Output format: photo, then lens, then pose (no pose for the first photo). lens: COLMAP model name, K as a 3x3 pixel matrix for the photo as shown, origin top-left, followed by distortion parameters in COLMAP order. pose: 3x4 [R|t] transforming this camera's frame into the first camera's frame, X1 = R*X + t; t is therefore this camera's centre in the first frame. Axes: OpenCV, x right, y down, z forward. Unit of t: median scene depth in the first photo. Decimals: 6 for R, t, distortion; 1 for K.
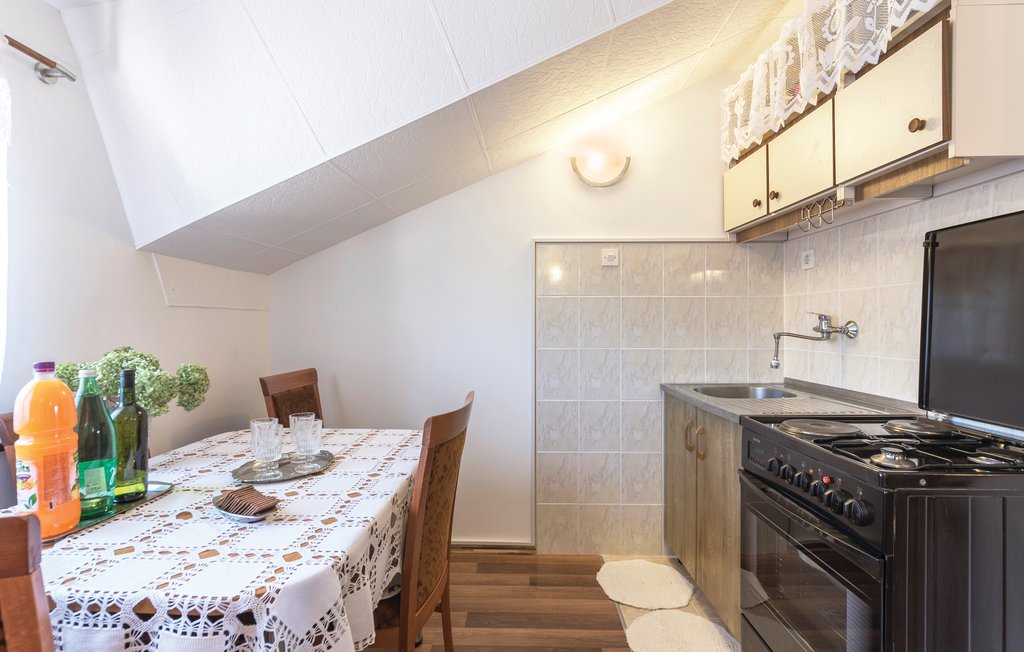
lens RADIAL K [[425.9, 0, 512.0], [0, 425.9, 326.0], [0, 0, 1]] dist [-0.000536, -0.000087]
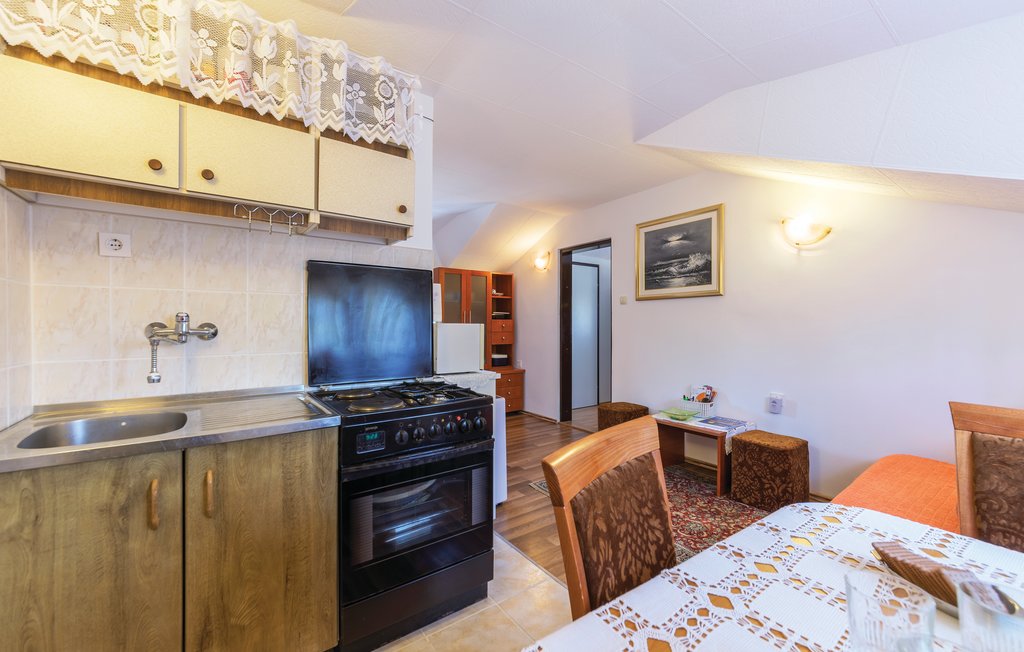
lens RADIAL K [[425.9, 0, 512.0], [0, 425.9, 326.0], [0, 0, 1]] dist [-0.000536, -0.000087]
pose [[-0.562366, 0.001458, 0.826887, -0.434878], [0.008178, 0.999959, 0.003799, -0.002482], [-0.826848, 0.008899, -0.562355, 0.978088]]
